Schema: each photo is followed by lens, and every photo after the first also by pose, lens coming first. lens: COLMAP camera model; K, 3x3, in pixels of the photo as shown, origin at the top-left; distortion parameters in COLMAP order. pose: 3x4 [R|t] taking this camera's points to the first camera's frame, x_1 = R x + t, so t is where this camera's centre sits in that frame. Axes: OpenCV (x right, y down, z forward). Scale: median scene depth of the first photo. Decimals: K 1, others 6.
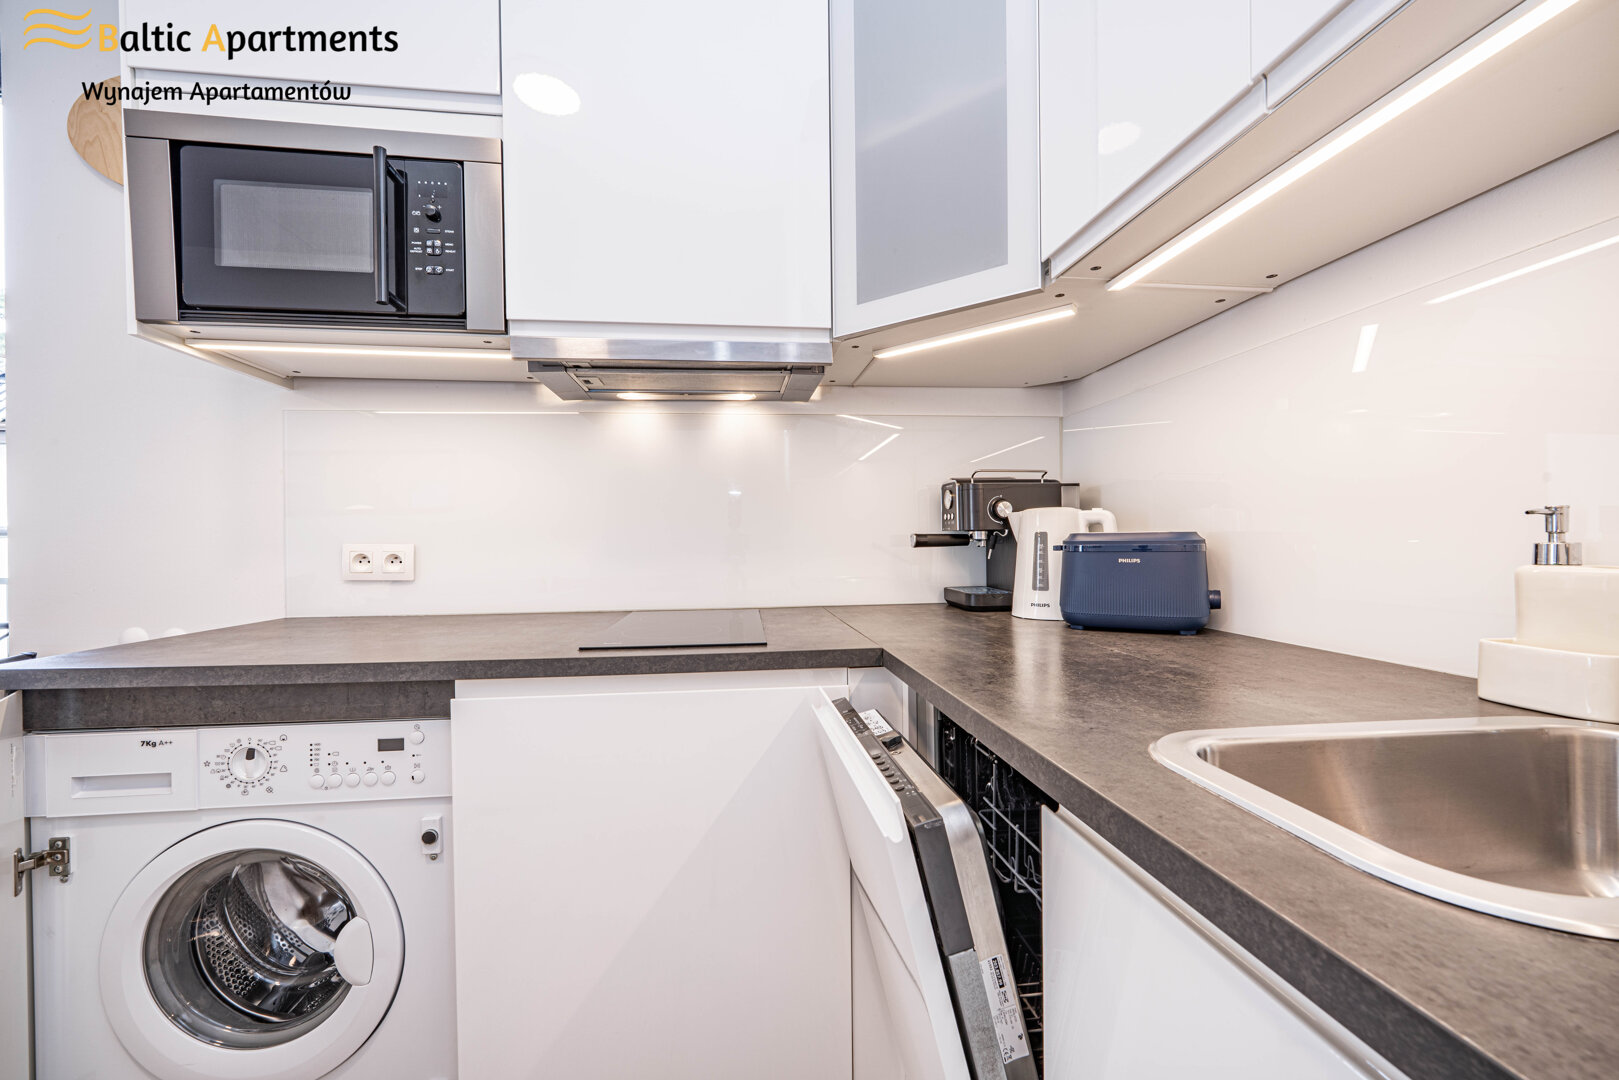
lens RADIAL K [[645.9, 0, 803.1], [0, 645.9, 543.1], [0, 0, 1]] dist [-0.002700, 0.000168]
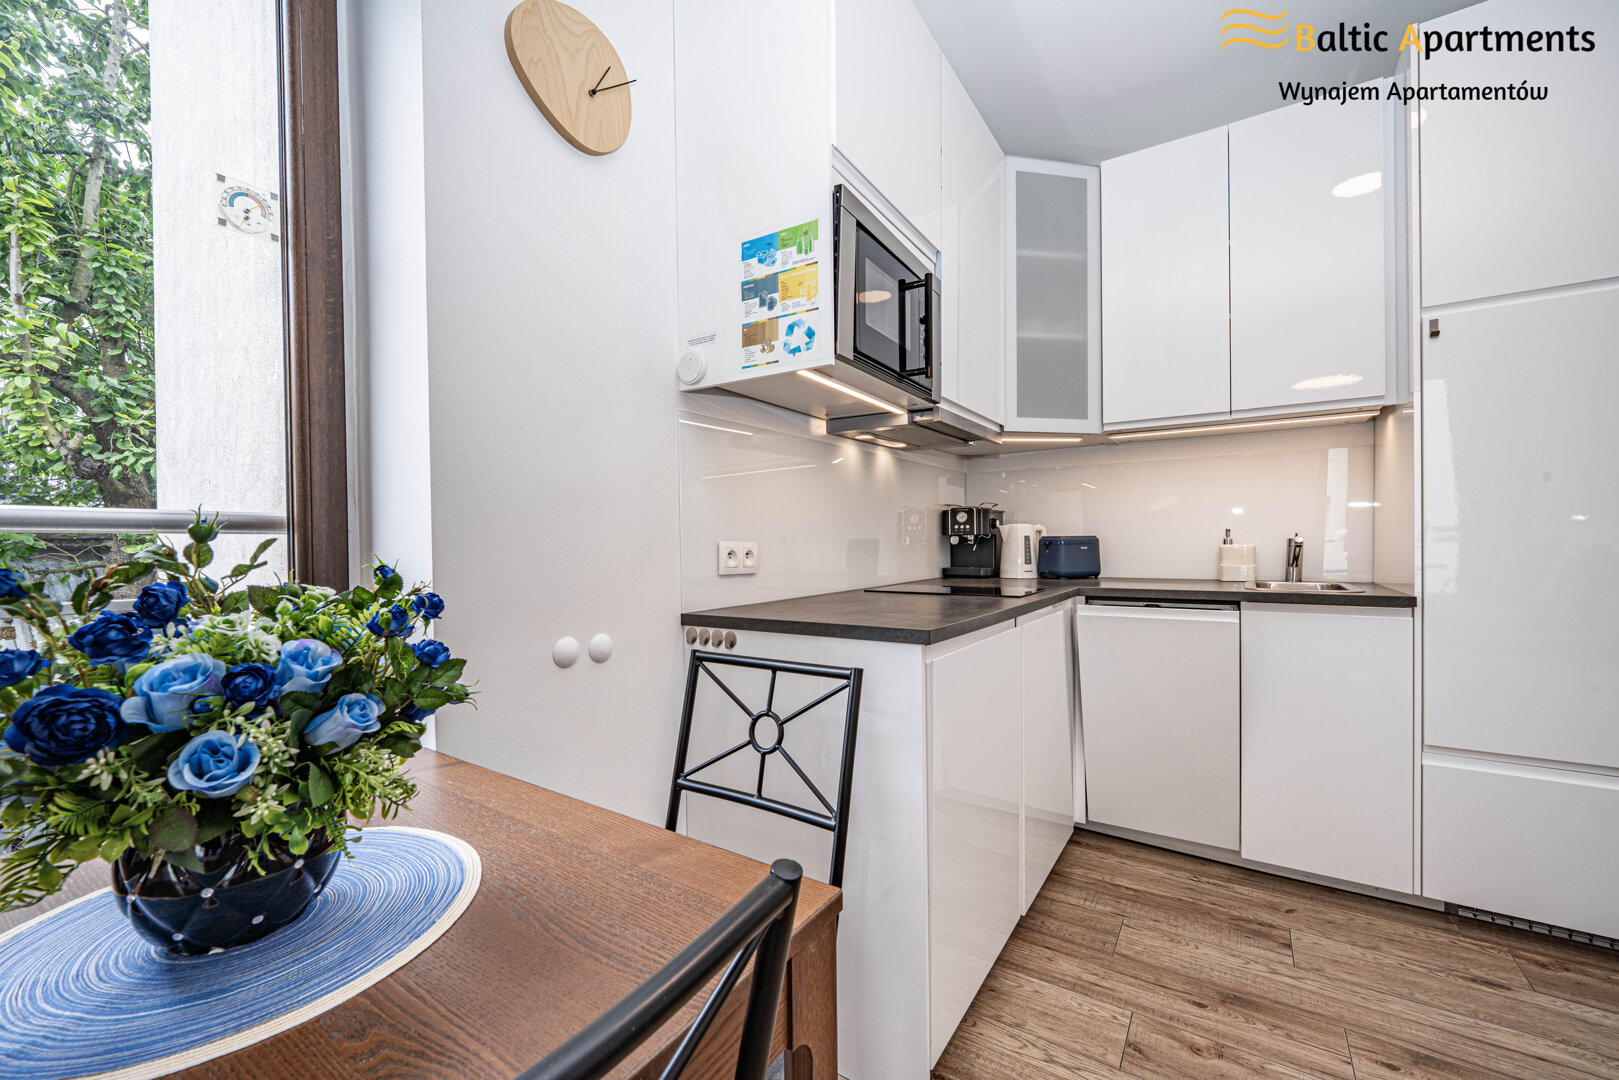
lens RADIAL K [[645.9, 0, 804.7], [0, 645.9, 542.4], [0, 0, 1]] dist [-0.002700, 0.000168]
pose [[0.652858, 0.000879, 0.757480, -1.614792], [0.006637, 0.999954, -0.006881, 0.014229], [-0.757451, 0.009520, 0.652822, 0.209420]]
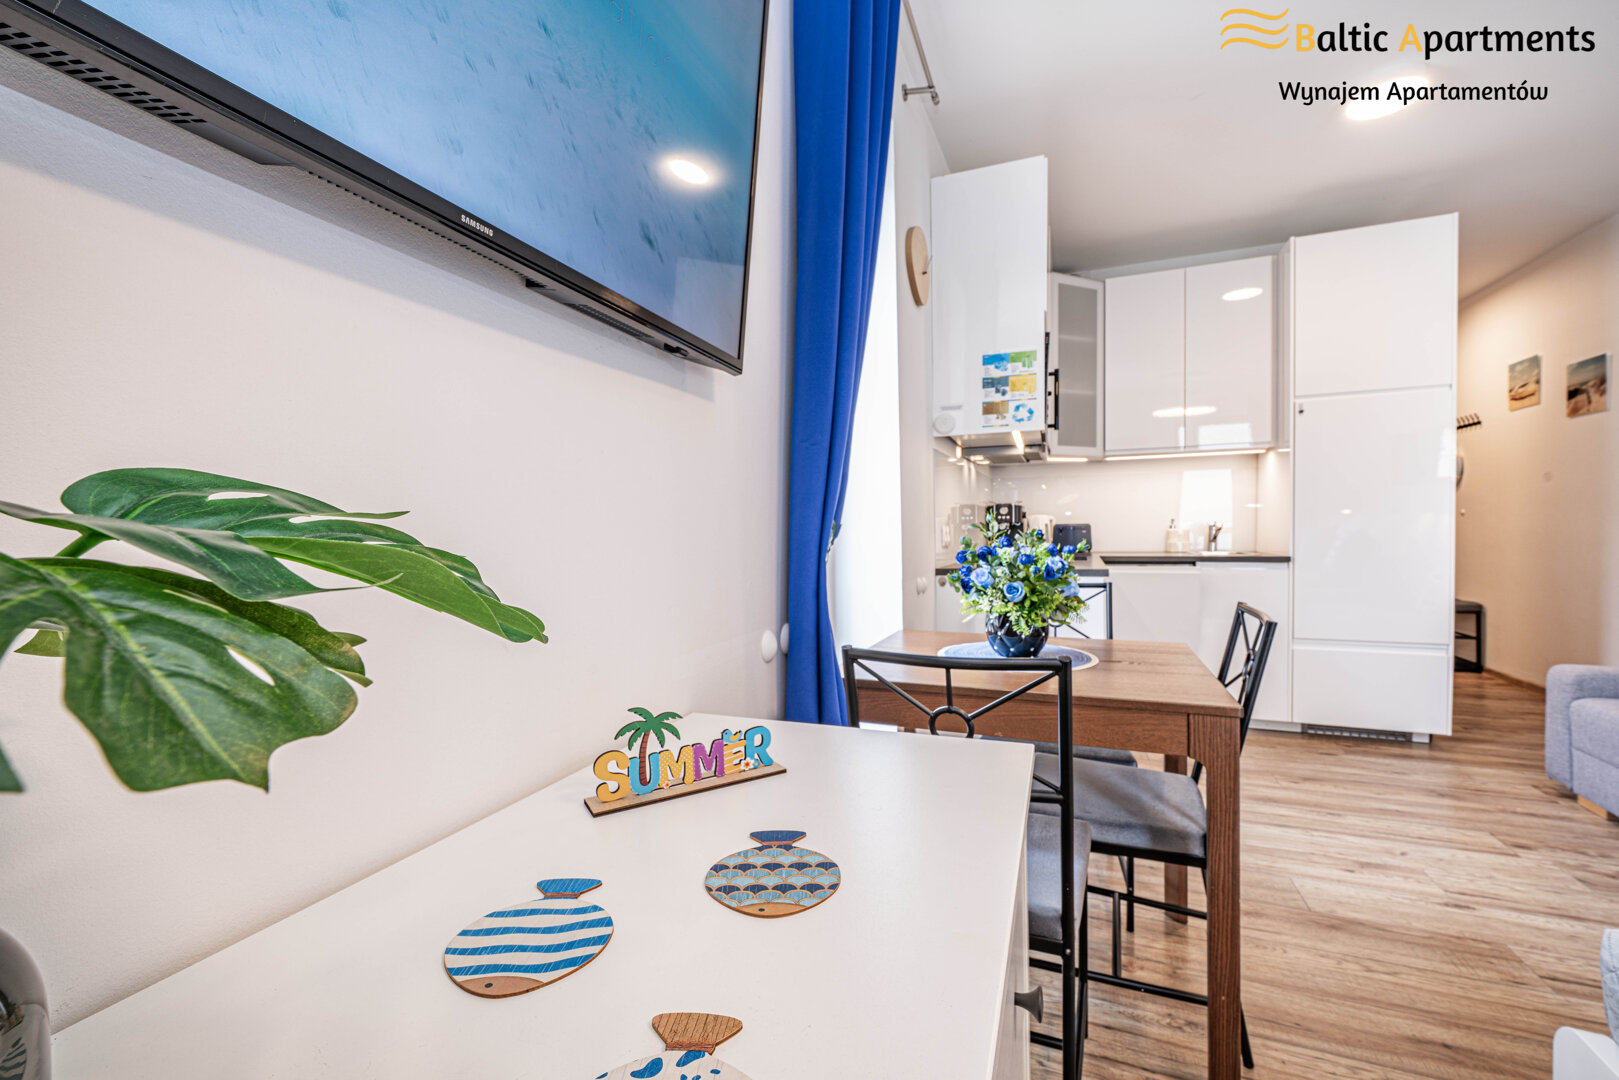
lens RADIAL K [[645.9, 0, 806.0], [0, 645.9, 540.4], [0, 0, 1]] dist [-0.002700, 0.000168]
pose [[0.495271, -0.011813, 0.868658, -2.756218], [0.011612, 0.999908, 0.006977, 0.028585], [-0.868661, 0.006631, 0.495363, 0.499334]]
